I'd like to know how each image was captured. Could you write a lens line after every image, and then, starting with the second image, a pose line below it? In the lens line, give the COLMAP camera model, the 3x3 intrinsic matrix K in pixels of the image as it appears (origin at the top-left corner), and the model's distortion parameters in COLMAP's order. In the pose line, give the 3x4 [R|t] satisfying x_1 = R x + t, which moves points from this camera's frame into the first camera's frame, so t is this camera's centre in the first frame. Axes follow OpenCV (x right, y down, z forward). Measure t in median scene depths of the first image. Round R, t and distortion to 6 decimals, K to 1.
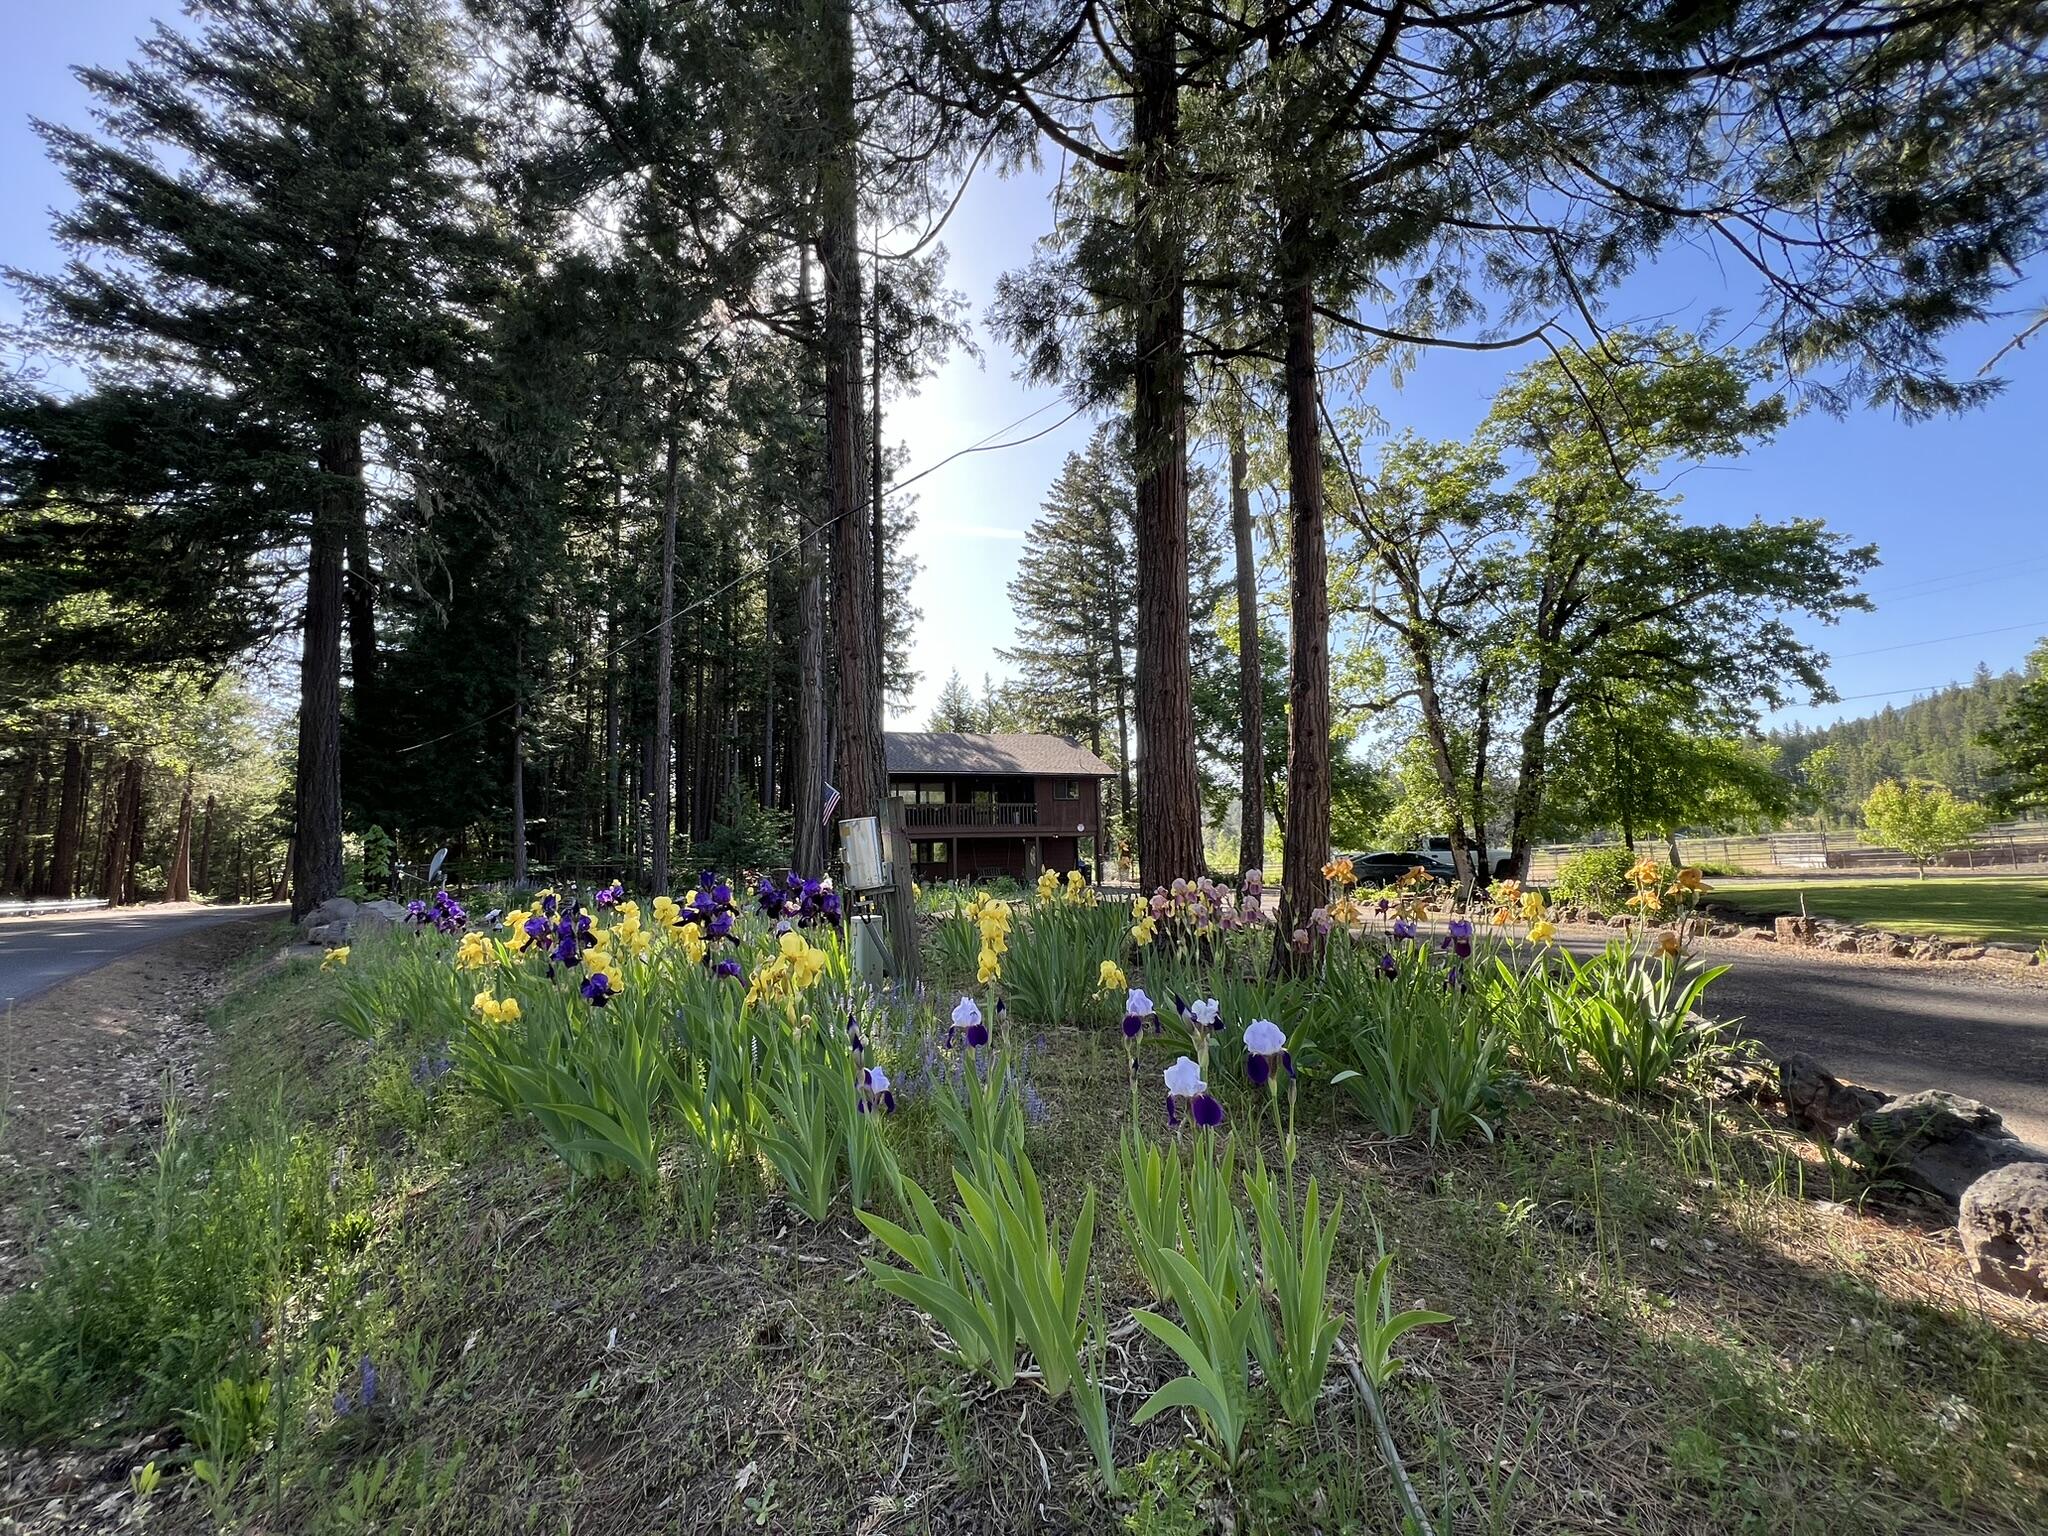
lens RADIAL K [[817.0, 0, 1023.4], [0, 817.0, 761.5], [0, 0, 1]] dist [-0.000227, 0.000160]
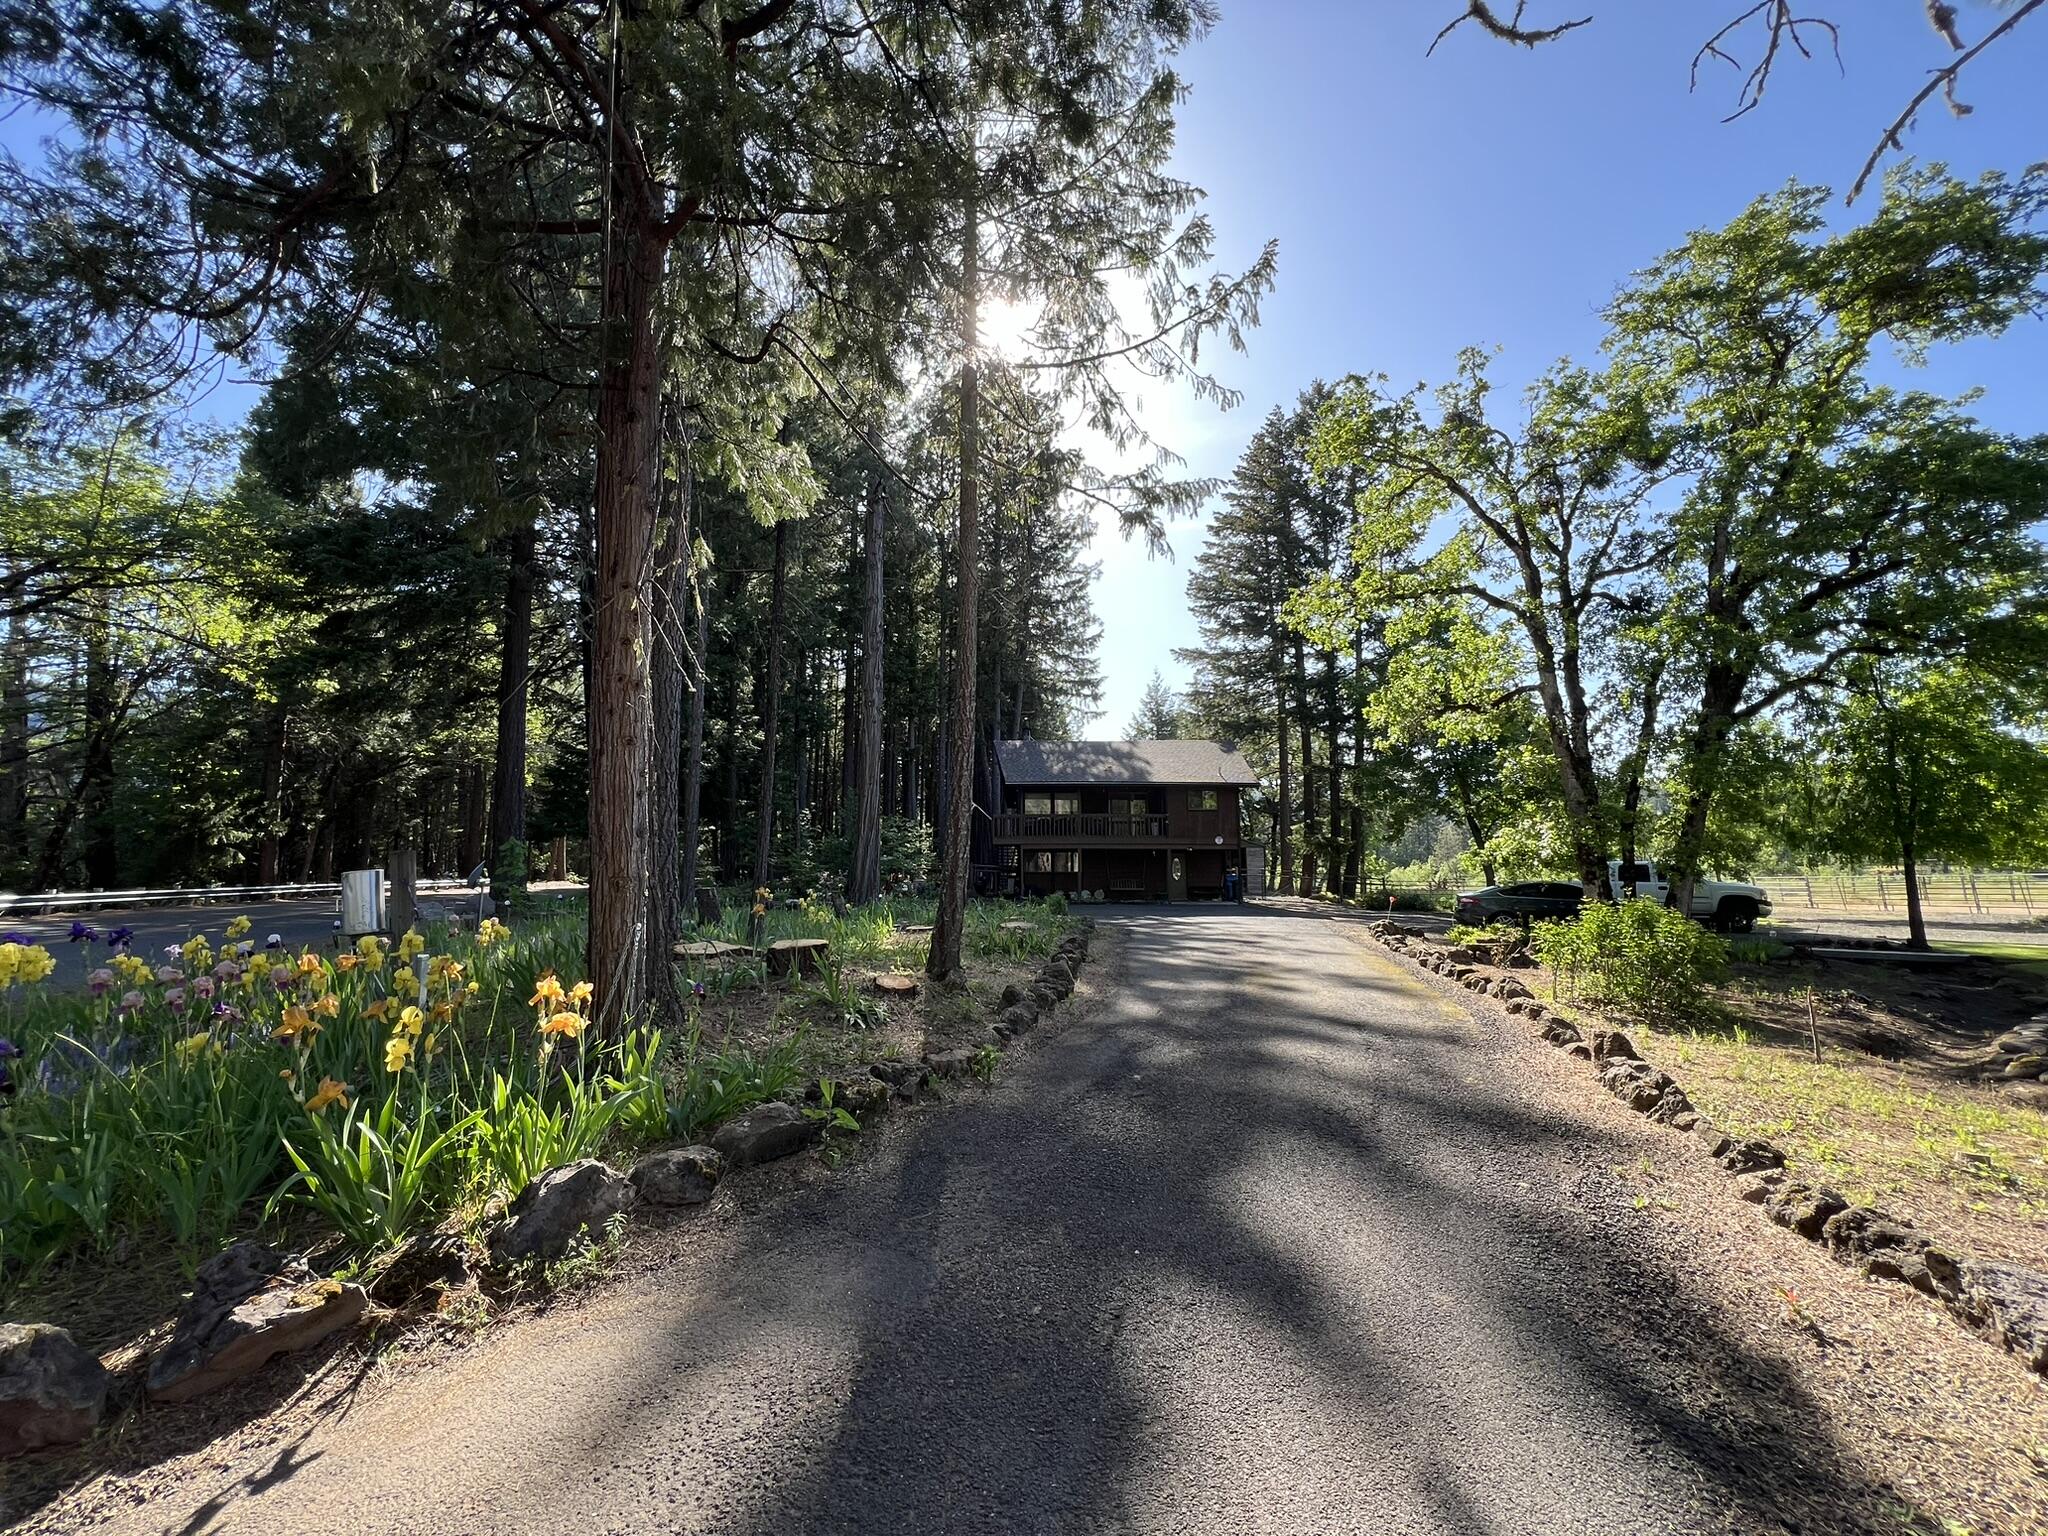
lens RADIAL K [[817.0, 0, 1023.4], [0, 817.0, 761.5], [0, 0, 1]] dist [-0.000227, 0.000160]
pose [[0.940545, -0.013214, -0.339412, 0.130635], [0.013680, 0.999906, -0.001019, -0.008440], [0.339394, -0.003685, 0.940637, 0.031716]]
